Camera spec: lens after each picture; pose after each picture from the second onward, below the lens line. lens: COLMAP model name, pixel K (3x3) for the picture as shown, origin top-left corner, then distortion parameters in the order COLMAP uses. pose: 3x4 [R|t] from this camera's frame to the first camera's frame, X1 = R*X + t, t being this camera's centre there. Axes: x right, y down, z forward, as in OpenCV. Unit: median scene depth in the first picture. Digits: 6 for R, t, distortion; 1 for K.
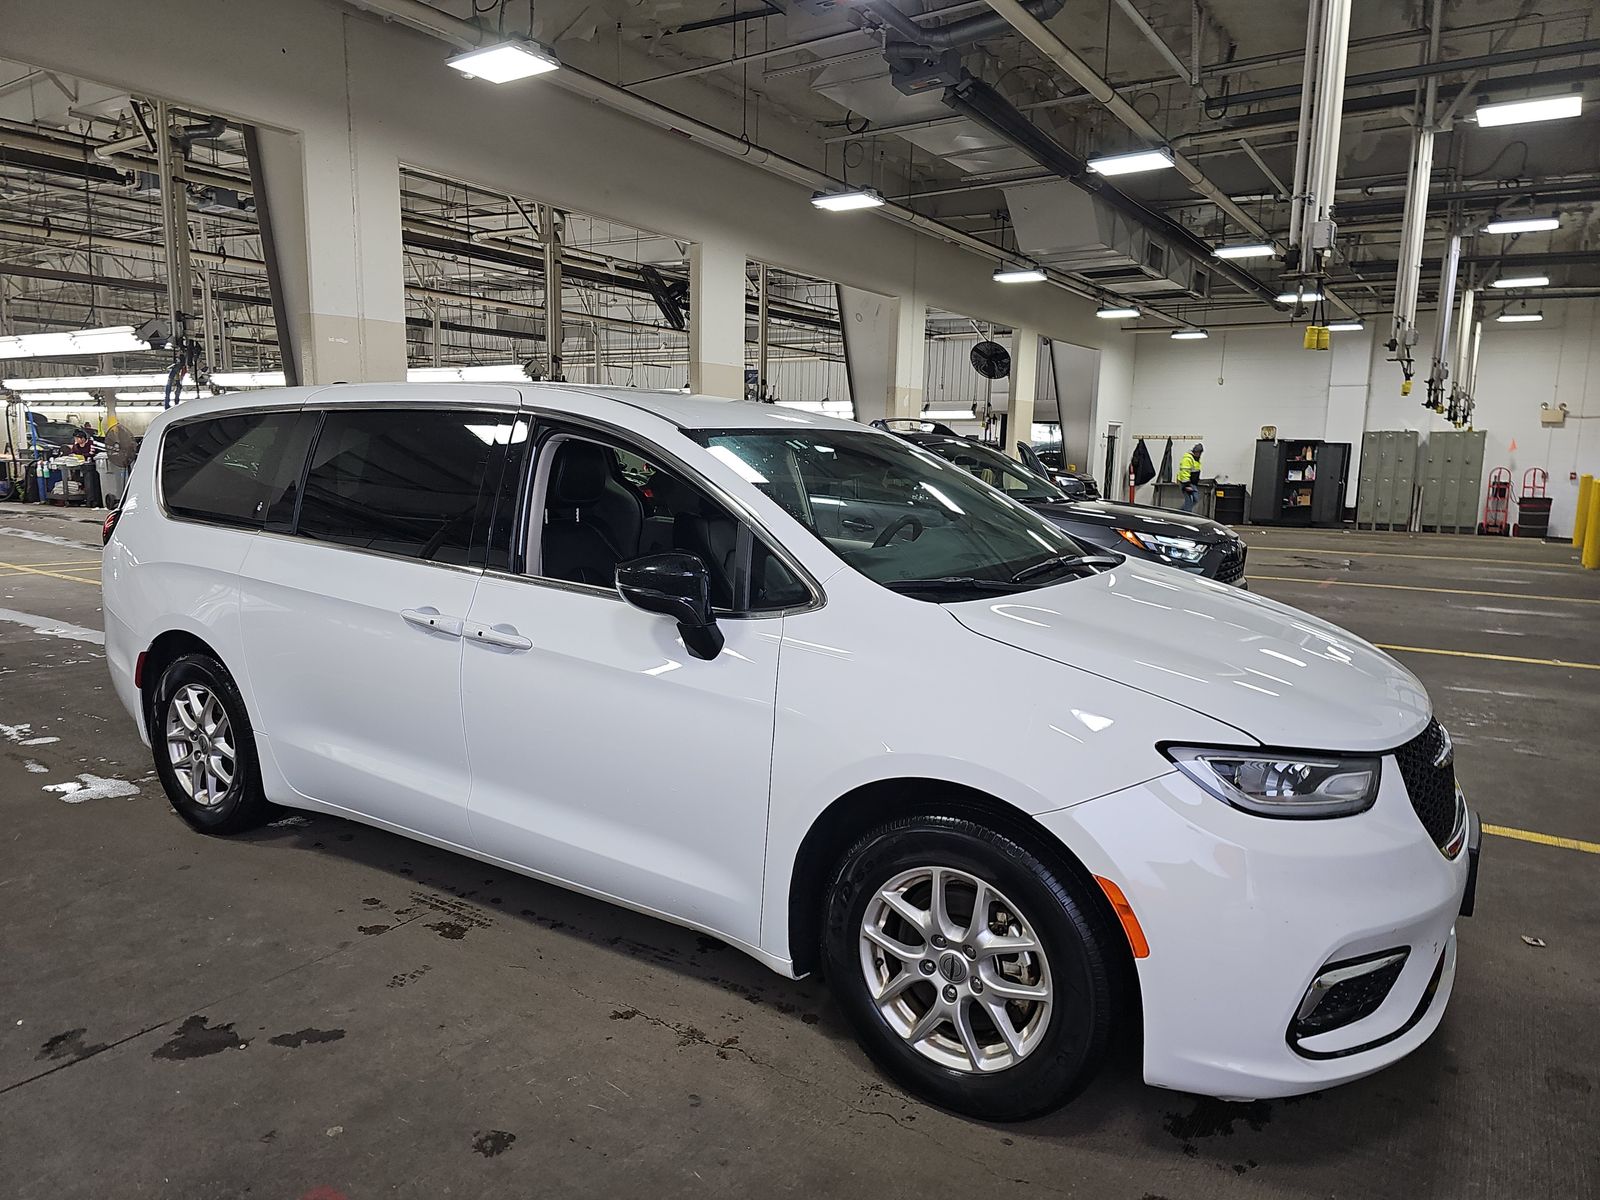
lens RADIAL K [[1044.1, 0, 792.3], [0, 1044.1, 594.5], [0, 0, 1]] dist [0.052177, -0.051785]
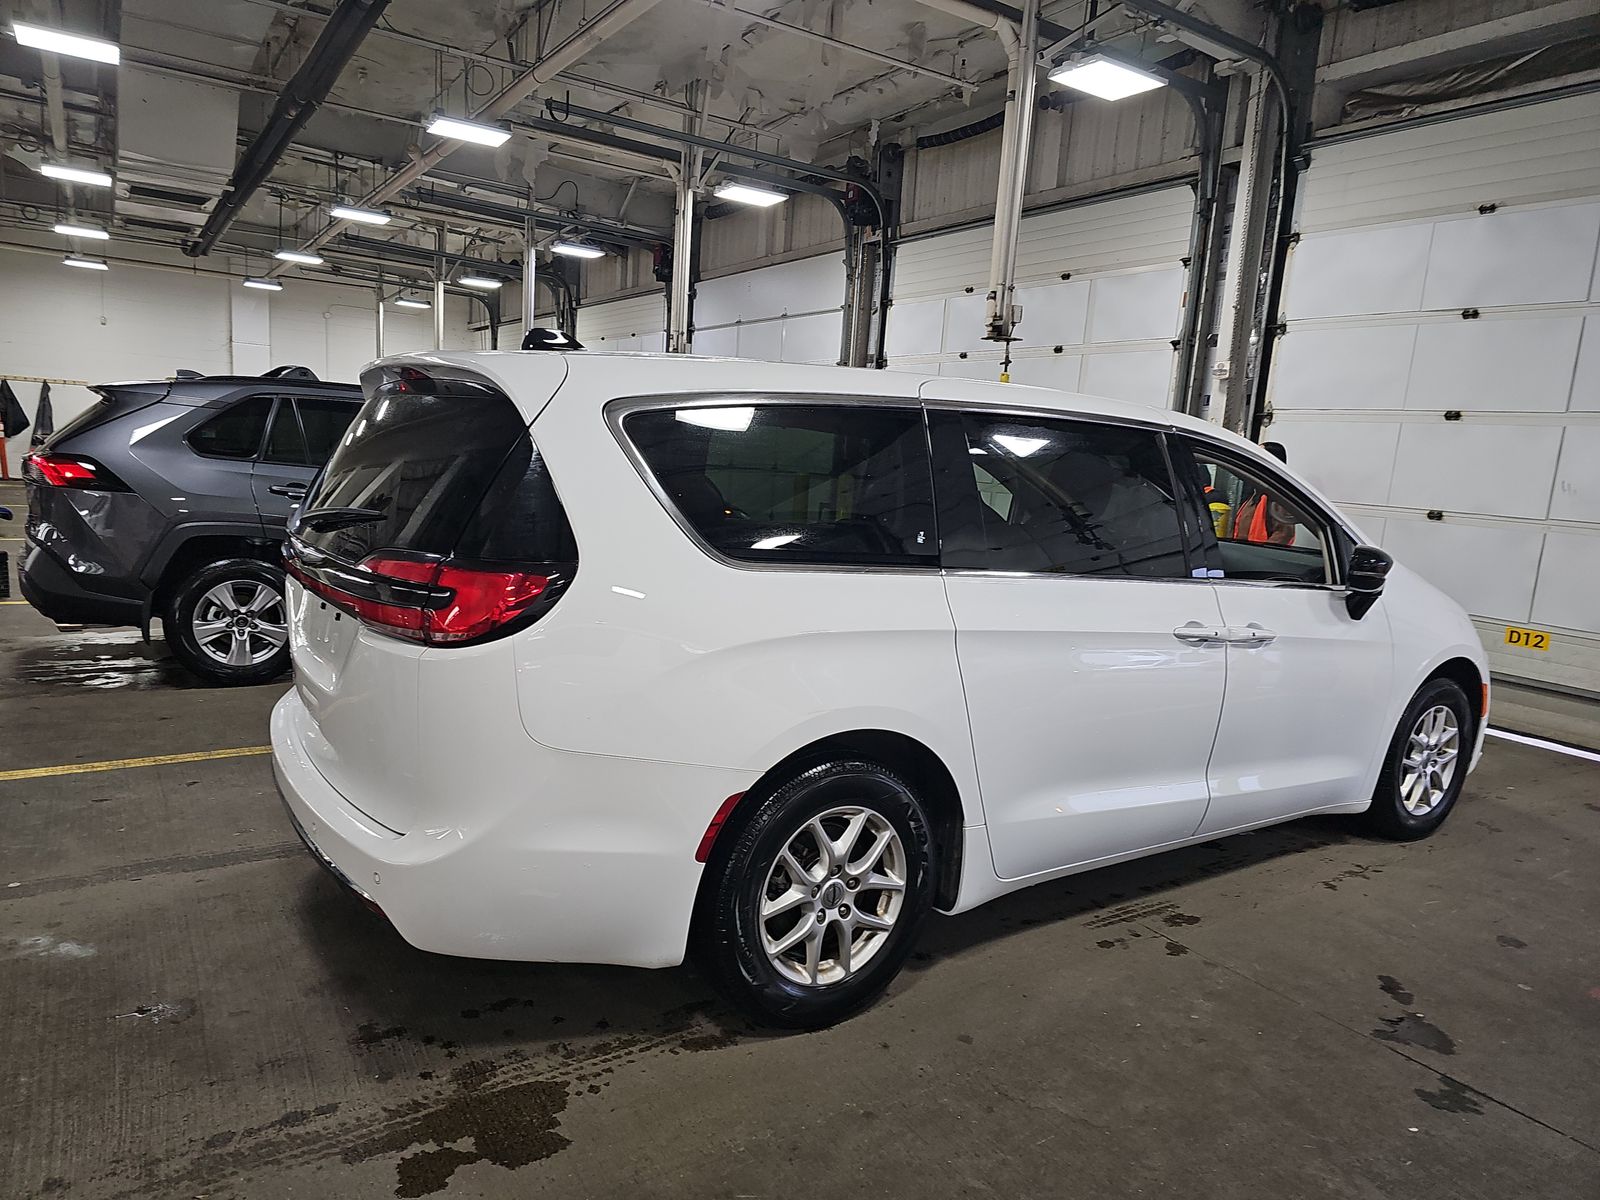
lens RADIAL K [[1044.1, 0, 792.3], [0, 1044.1, 594.5], [0, 0, 1]] dist [0.052177, -0.051785]
pose [[0.398120, -0.114487, 0.910161, -1.349264], [0.070488, 0.993066, 0.094083, -0.129006], [-0.914621, 0.026700, 0.403429, 0.880327]]
